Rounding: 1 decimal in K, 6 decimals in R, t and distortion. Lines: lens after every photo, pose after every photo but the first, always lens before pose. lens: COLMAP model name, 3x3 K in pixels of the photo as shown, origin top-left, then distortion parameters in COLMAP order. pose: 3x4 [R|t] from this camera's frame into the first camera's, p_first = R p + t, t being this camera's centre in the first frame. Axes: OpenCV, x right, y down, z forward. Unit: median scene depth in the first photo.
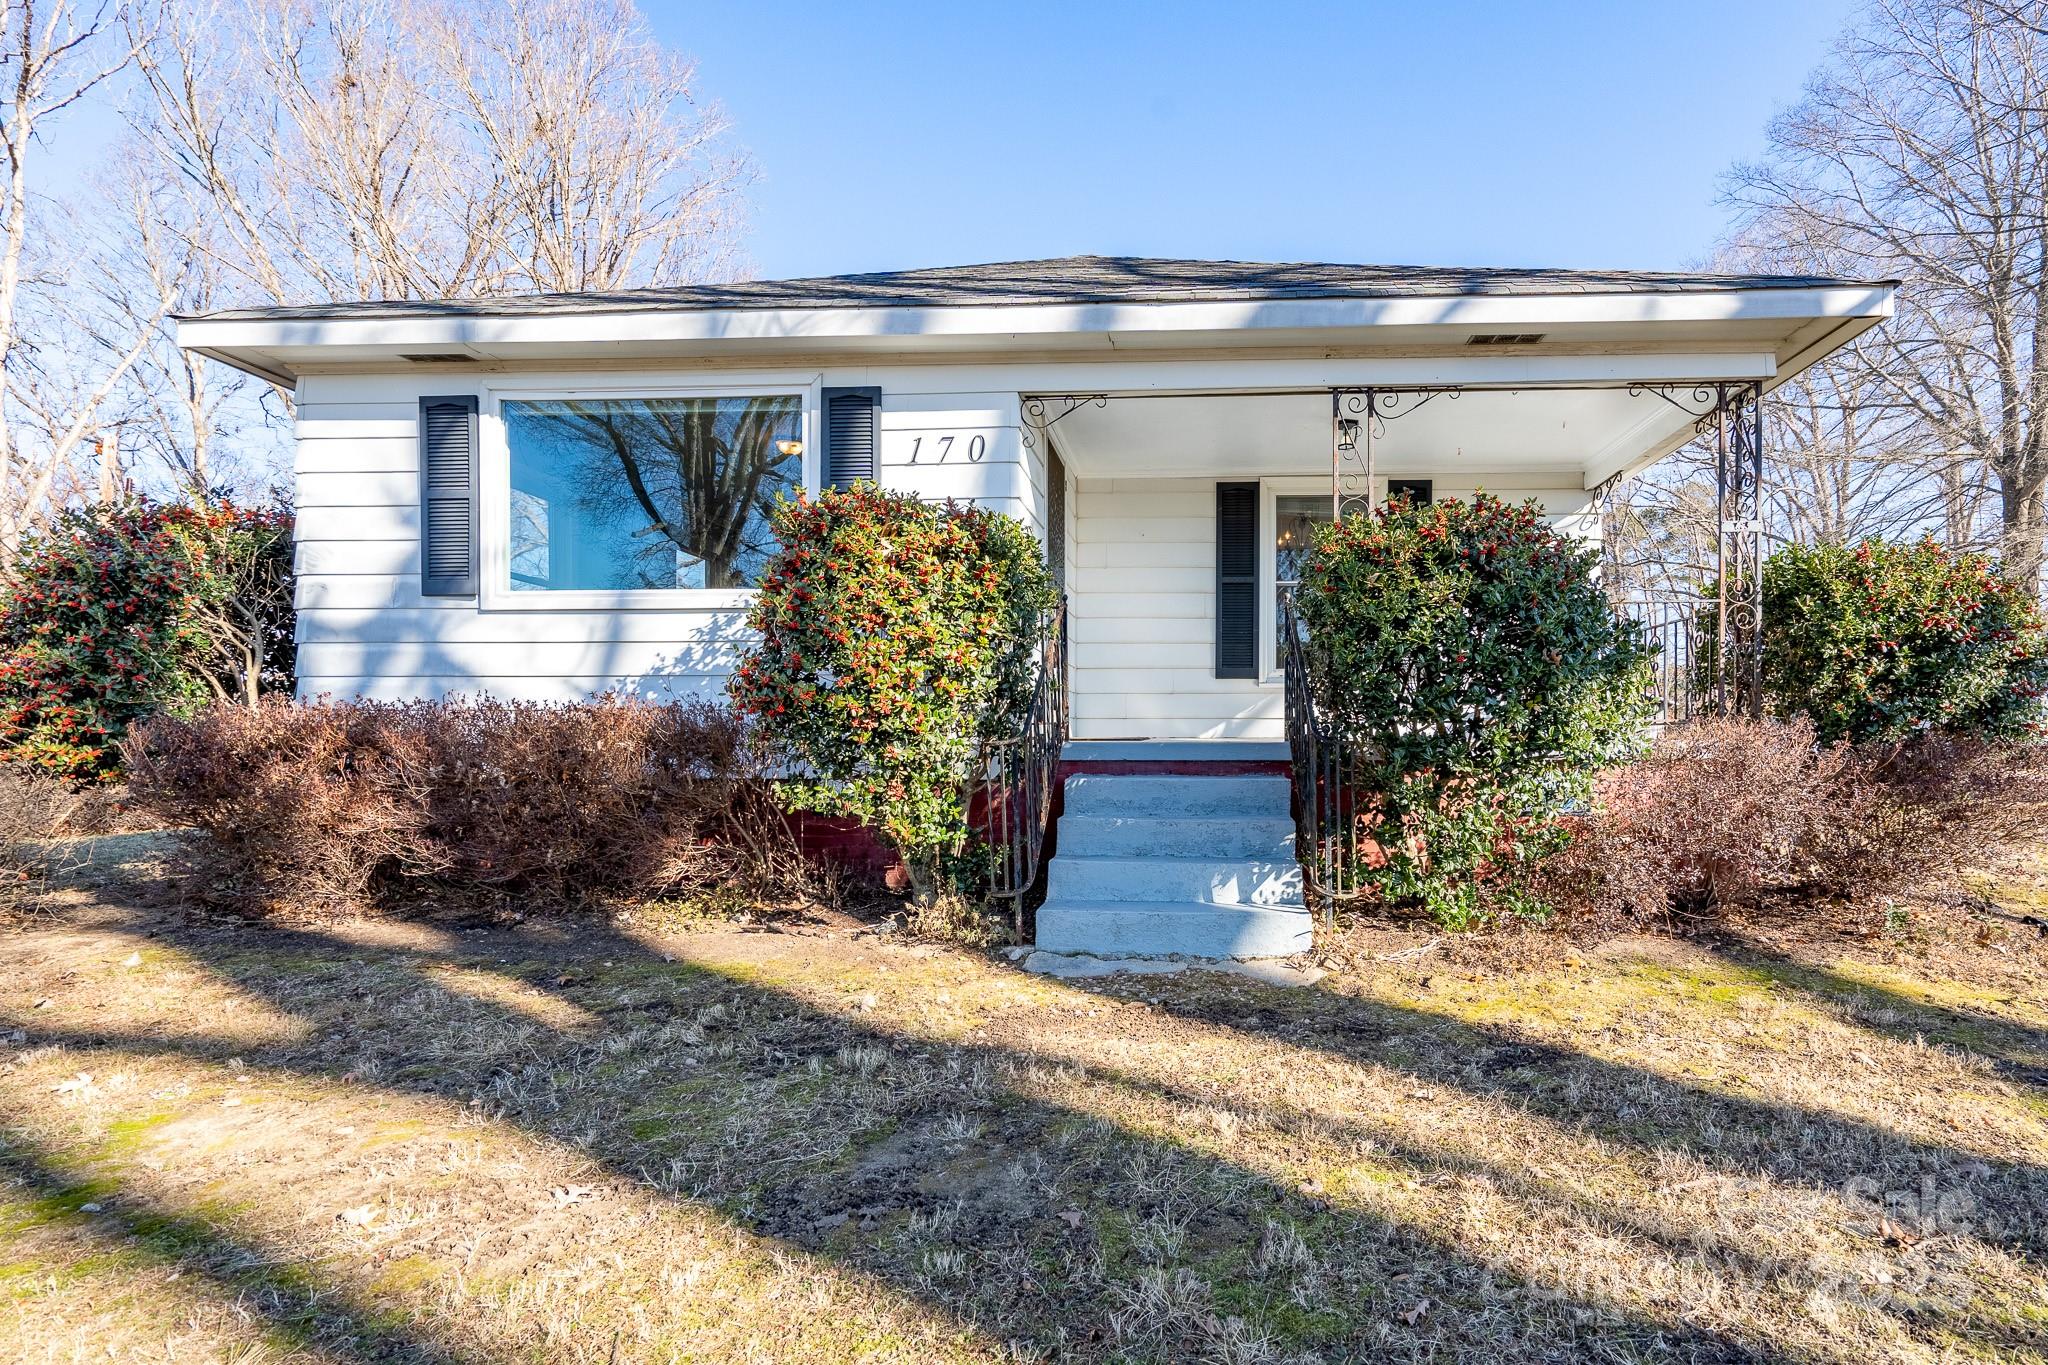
lens RADIAL K [[983.3, 0, 1113.2], [0, 983.3, 757.1], [0, 0, 1]] dist [0.000140, 0.000106]
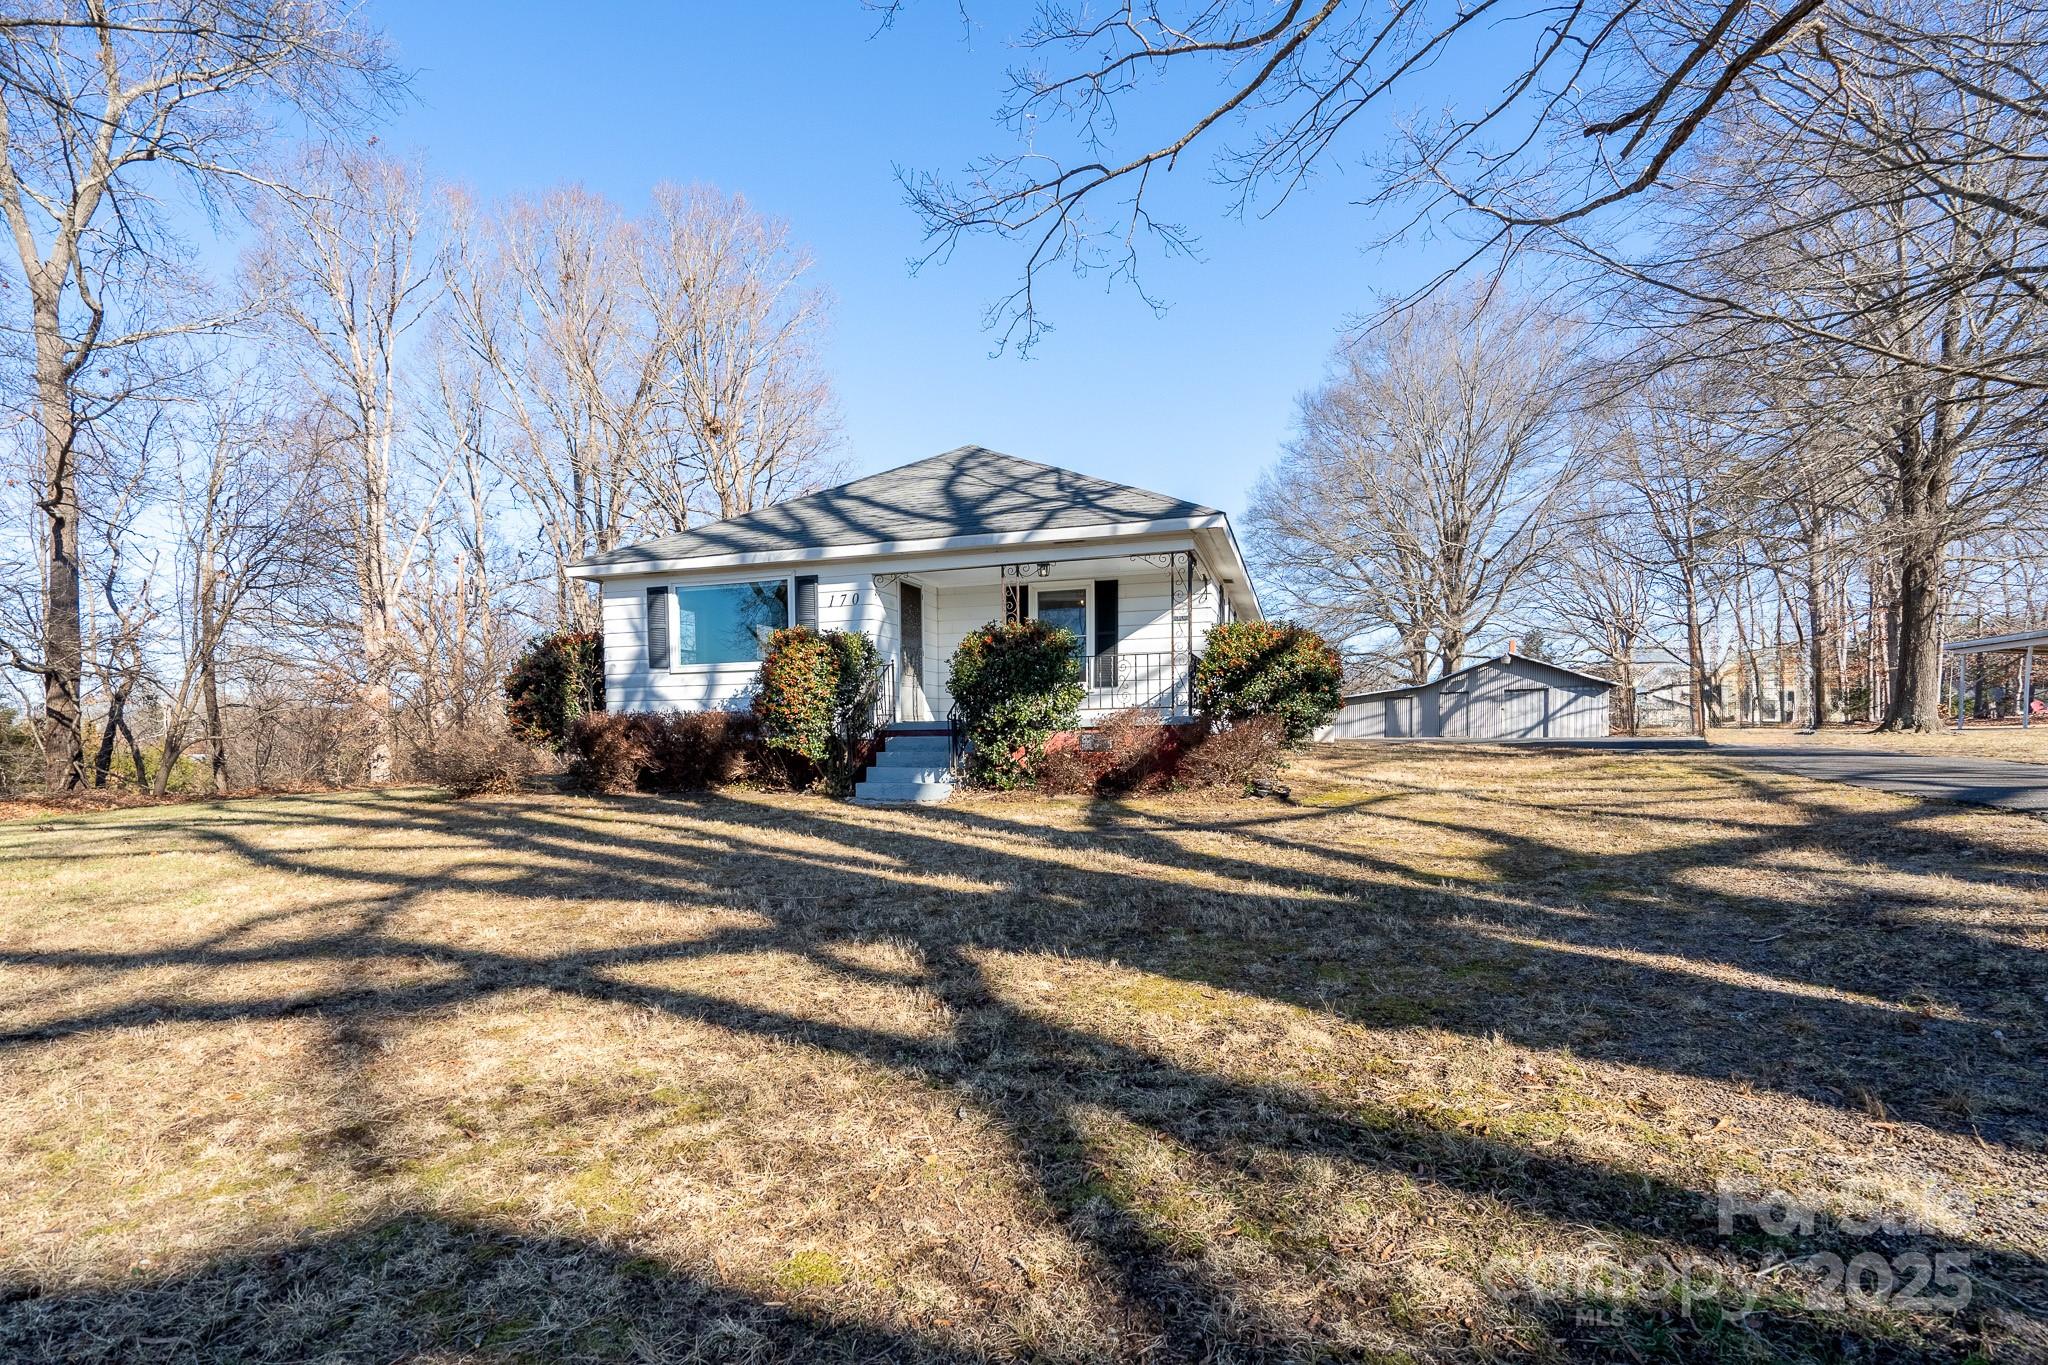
lens RADIAL K [[997.4, 0, 970.3], [0, 997.4, 778.3], [0, 0, 1]] dist [0.001156, 0.000128]
pose [[0.966007, -0.002782, -0.258502, 0.749800], [0.011127, 0.999463, 0.030822, 0.046388], [0.258277, -0.032651, 0.965519, -1.262306]]
